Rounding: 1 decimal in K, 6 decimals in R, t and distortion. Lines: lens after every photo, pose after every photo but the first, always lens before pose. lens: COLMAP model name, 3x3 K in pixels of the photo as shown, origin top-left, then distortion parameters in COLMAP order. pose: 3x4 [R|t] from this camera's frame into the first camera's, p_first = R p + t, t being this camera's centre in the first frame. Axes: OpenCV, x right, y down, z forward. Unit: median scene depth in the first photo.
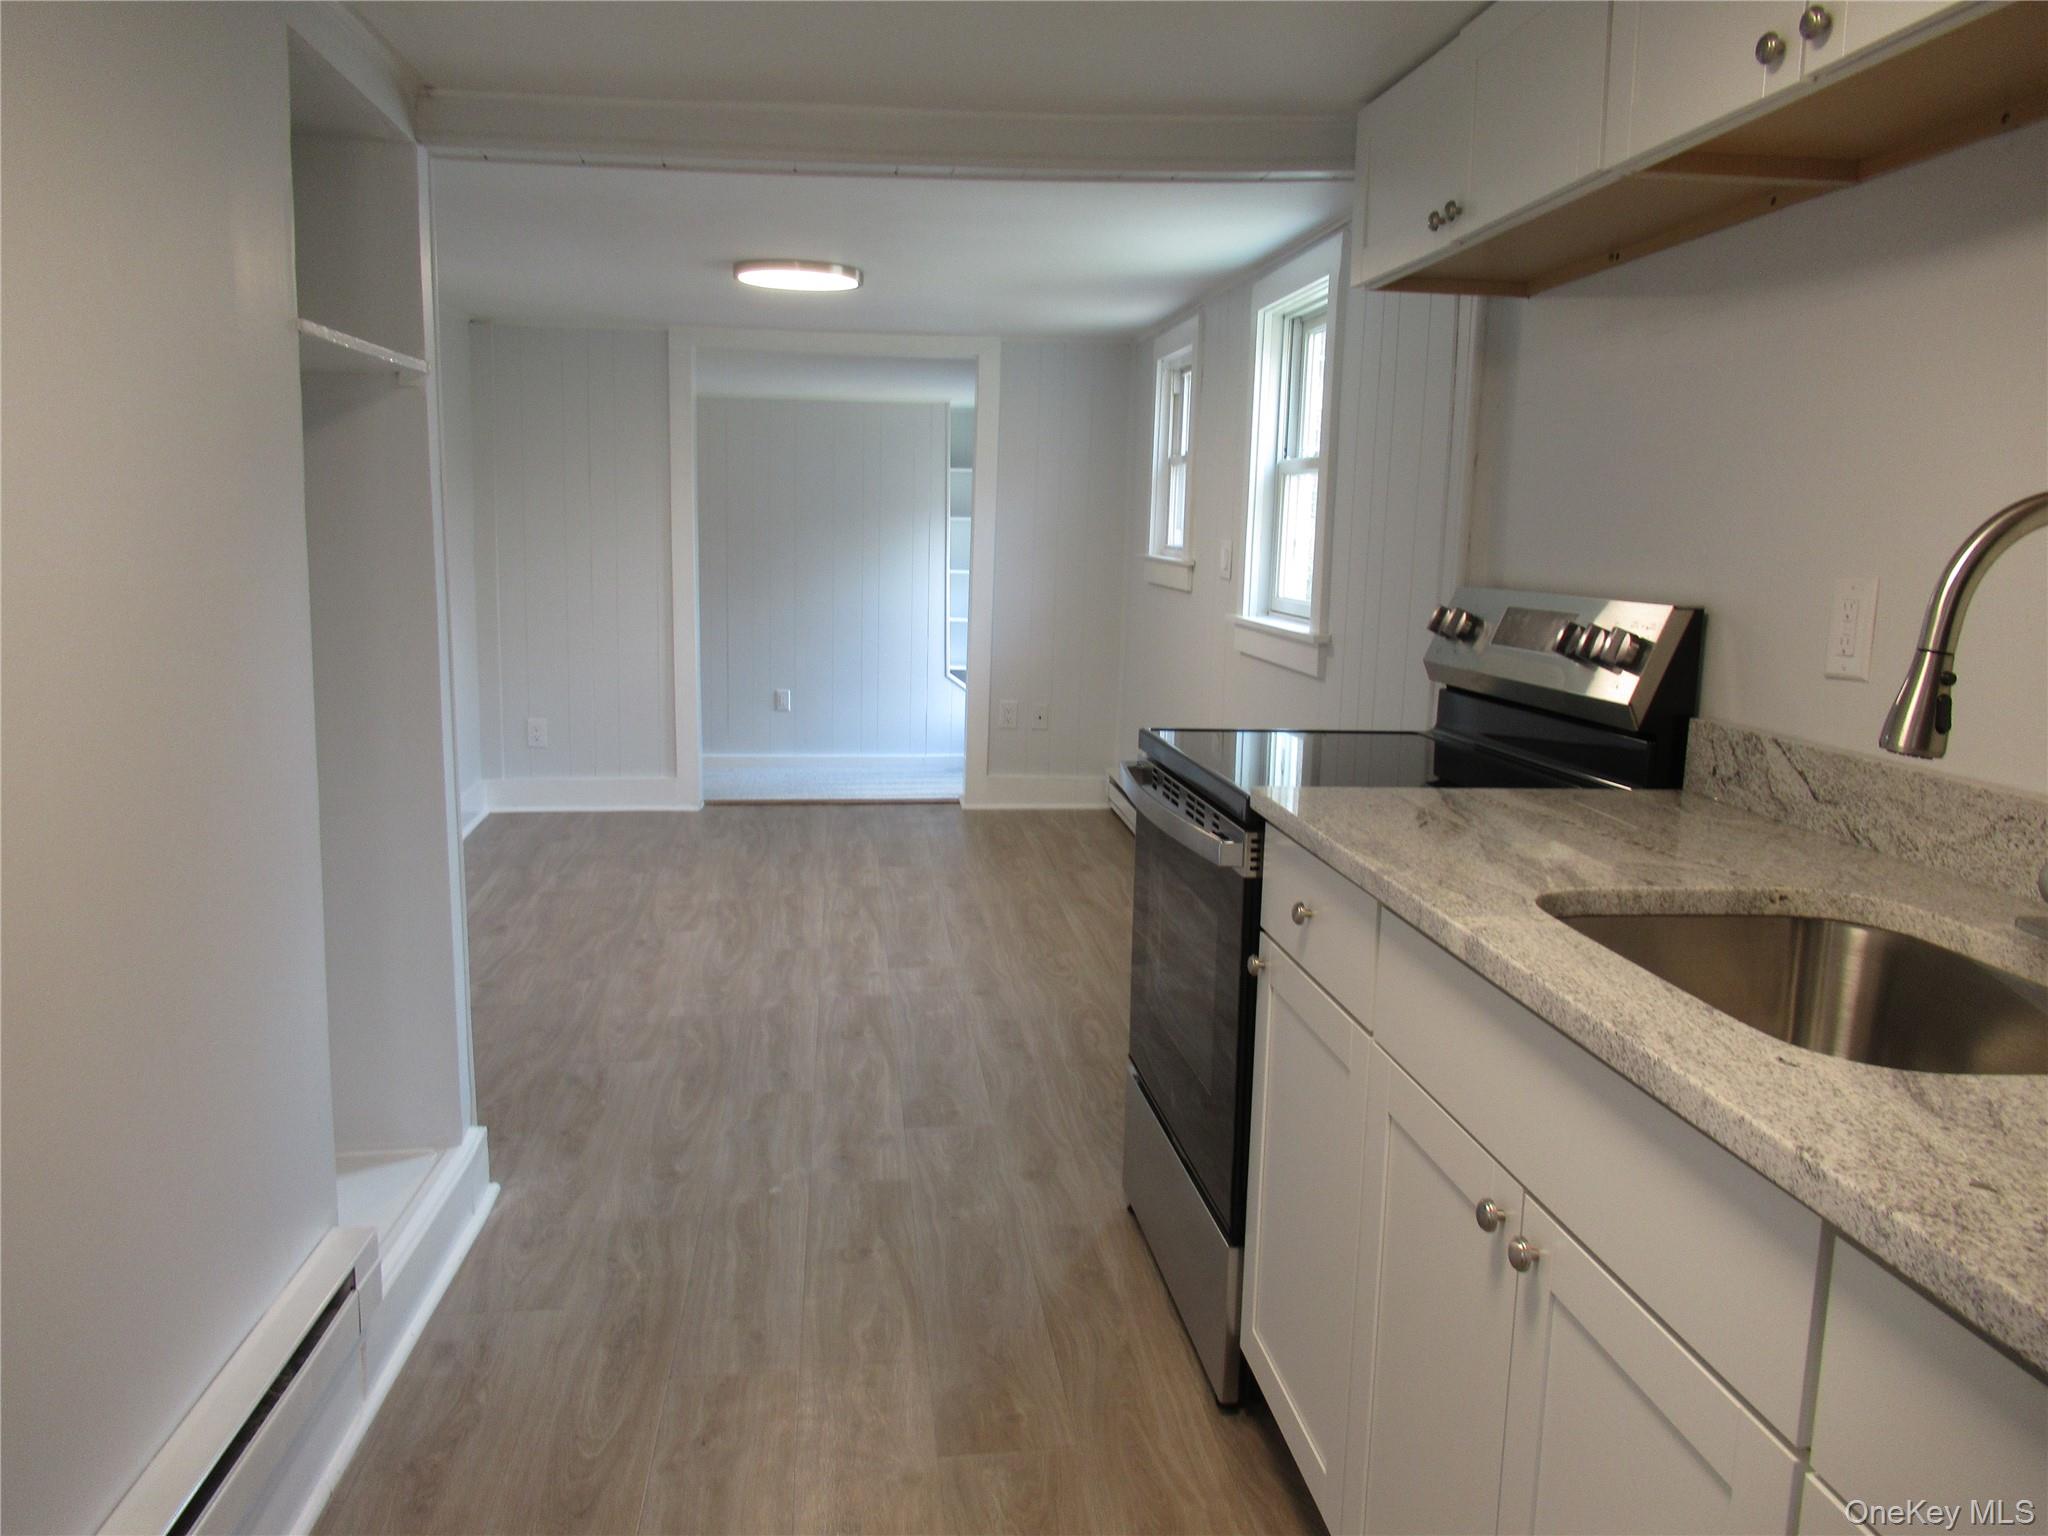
lens RADIAL K [[1547.3, 0, 1018.6], [0, 1547.3, 765.8], [0, 0, 1]] dist [0.006682, 0.004295]
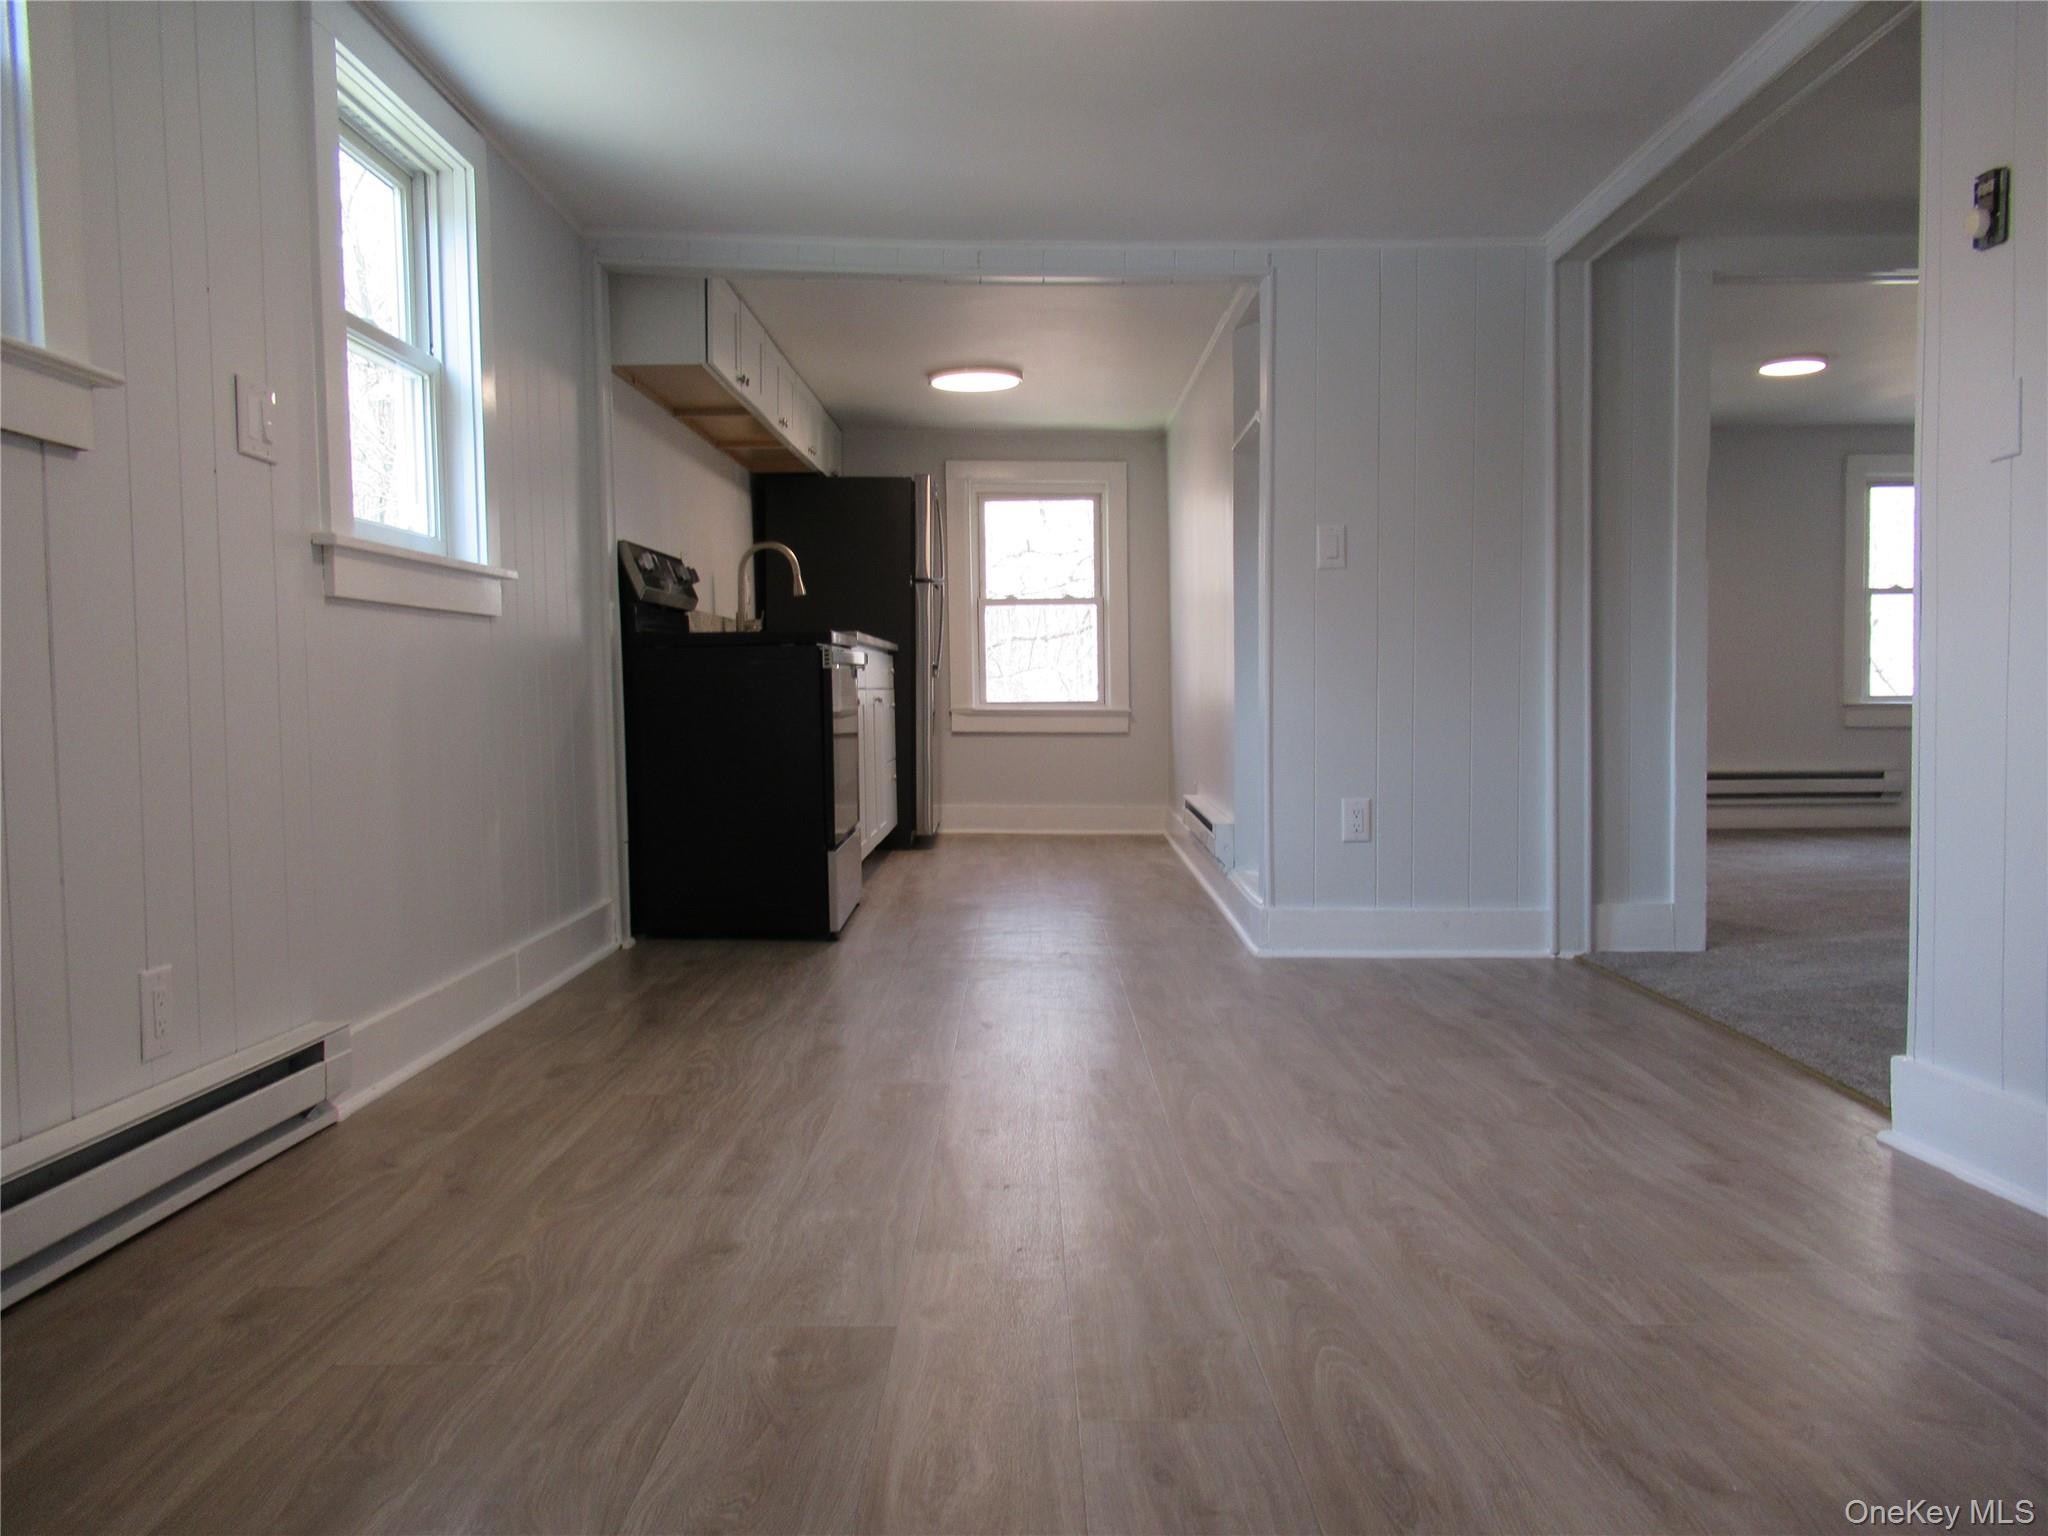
lens RADIAL K [[1524.6, 0, 1021.6], [0, 1524.6, 768.9], [0, 0, 1]] dist [0.004578, 0.002846]
pose [[-0.993623, -0.013909, 0.111891, -0.182189], [0.010098, 0.977397, 0.211169, -0.133028], [-0.112300, 0.210952, -0.971024, 1.569530]]
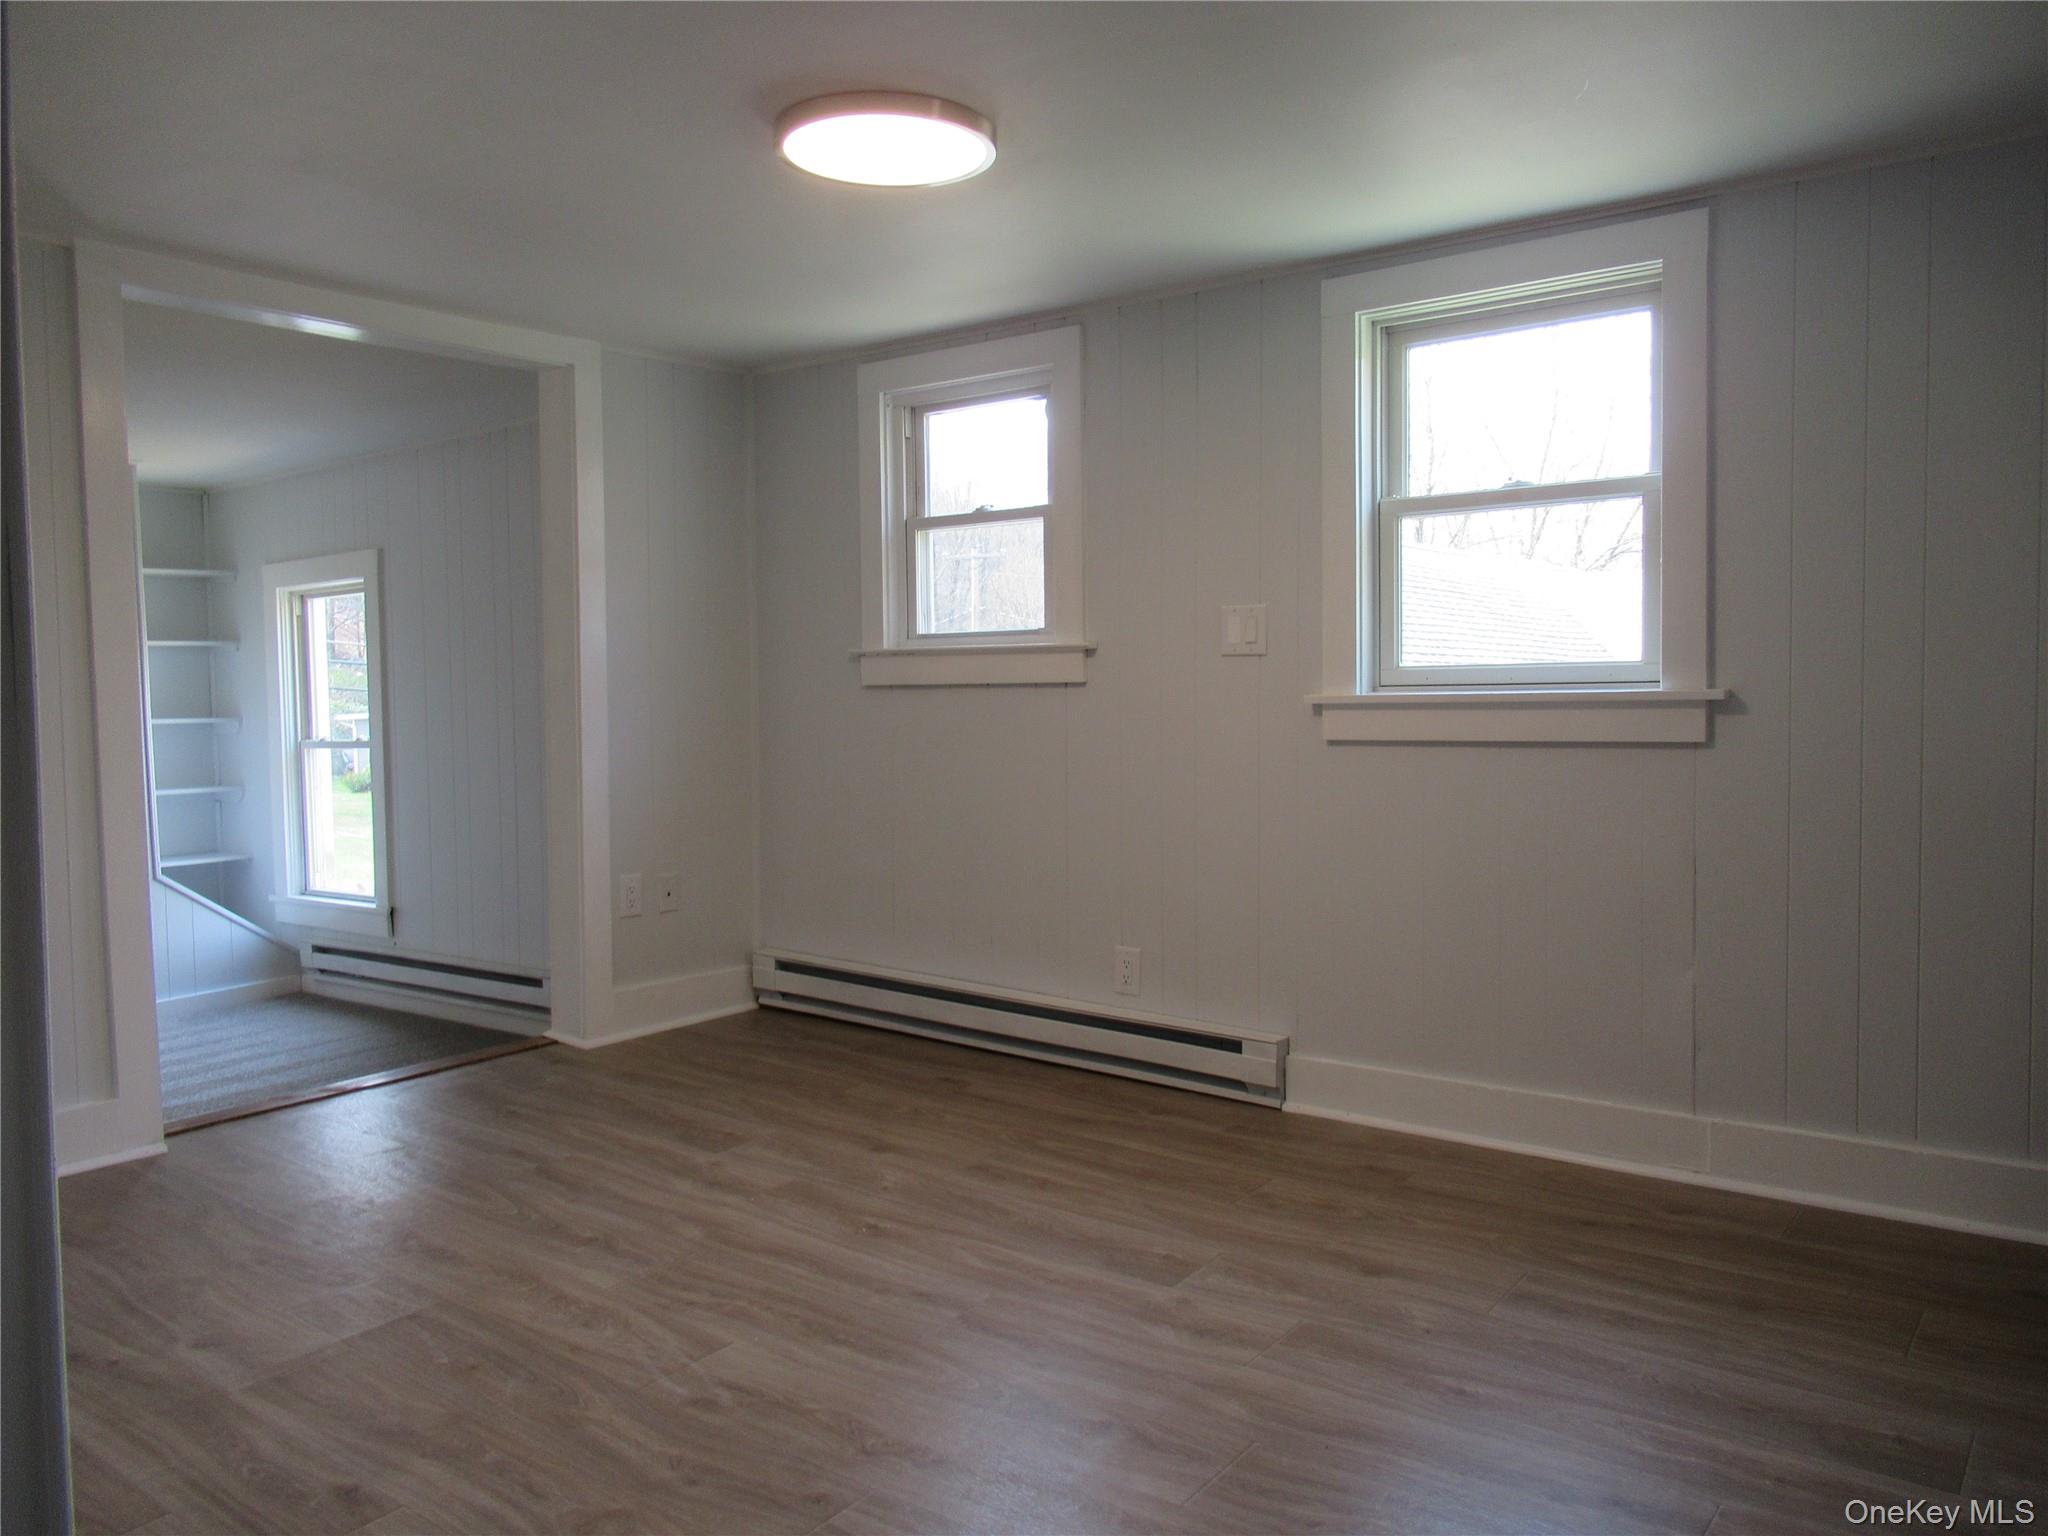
lens RADIAL K [[1528.9, 0, 1026.0], [0, 1528.9, 773.7], [0, 0, 1]] dist [-0.017162, -0.000054]
pose [[0.684565, -0.071480, 0.725439, -0.531612], [0.142738, 0.989060, -0.037241, -0.052238], [-0.714840, 0.129042, 0.687278, 0.595771]]
